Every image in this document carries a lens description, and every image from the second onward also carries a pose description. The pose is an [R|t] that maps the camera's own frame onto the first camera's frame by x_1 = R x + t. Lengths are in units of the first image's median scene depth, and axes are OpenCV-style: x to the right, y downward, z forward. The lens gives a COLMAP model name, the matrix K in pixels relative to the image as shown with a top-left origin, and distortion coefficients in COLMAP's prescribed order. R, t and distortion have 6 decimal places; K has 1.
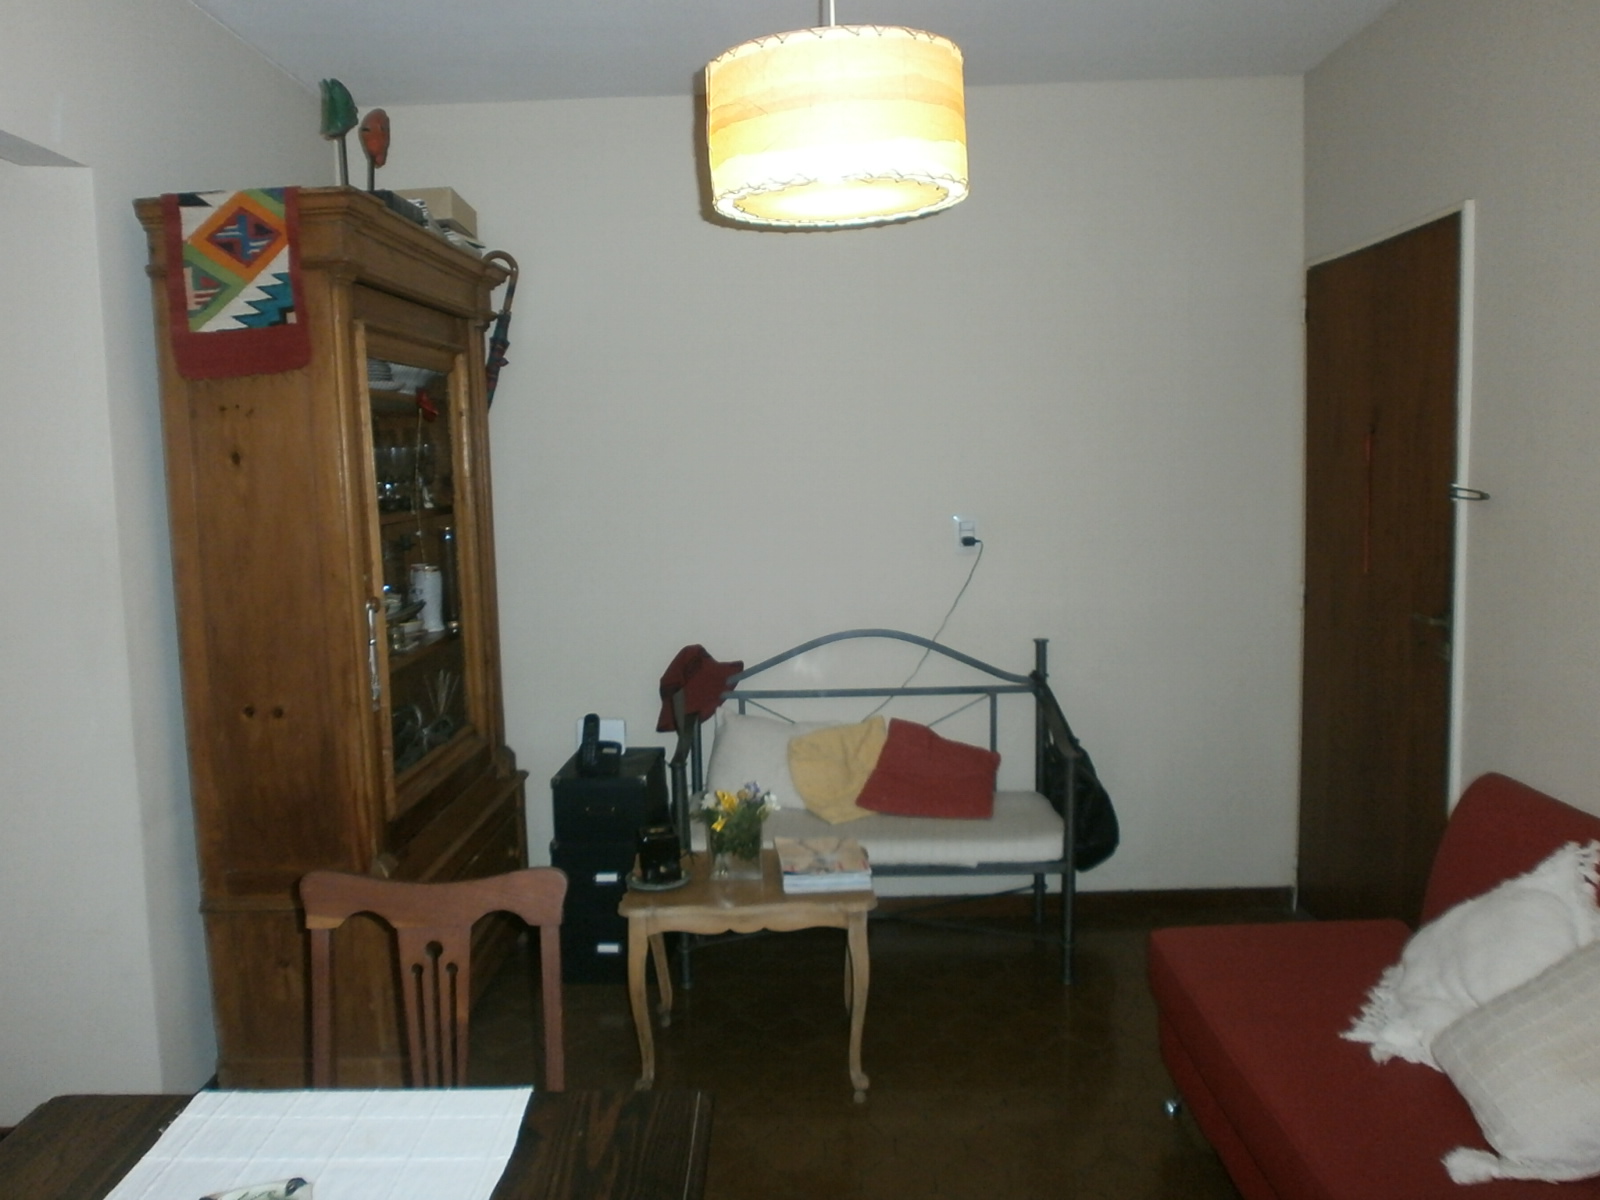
lens RADIAL K [[1291.9, 0, 747.6], [0, 1291.9, 603.0], [0, 0, 1]] dist [-0.081370, 0.058035]
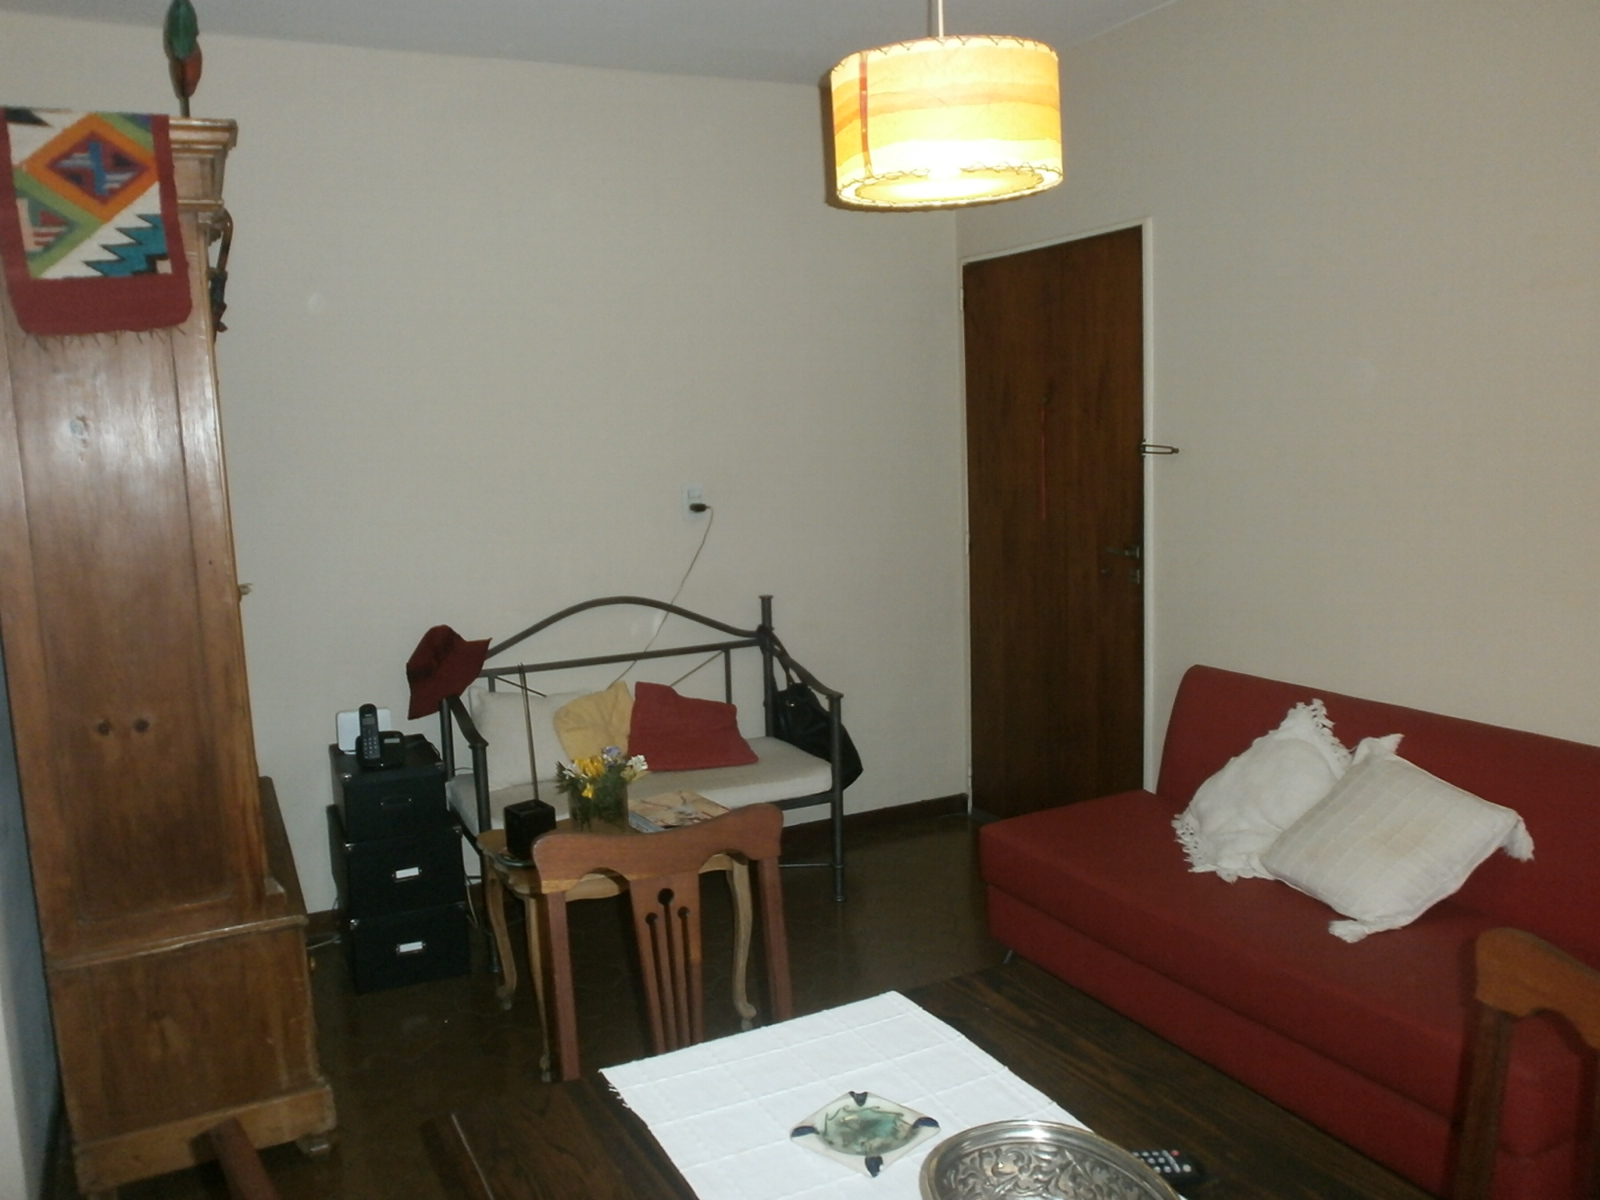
lens RADIAL K [[1310.4, 0, 776.3], [0, 1310.4, 601.9], [0, 0, 1]] dist [-0.075466, 0.071310]
pose [[0.879925, -0.069818, 0.469954, -0.384896], [0.065208, 0.997530, 0.026103, 0.007312], [-0.470616, 0.007676, 0.882305, 0.028955]]
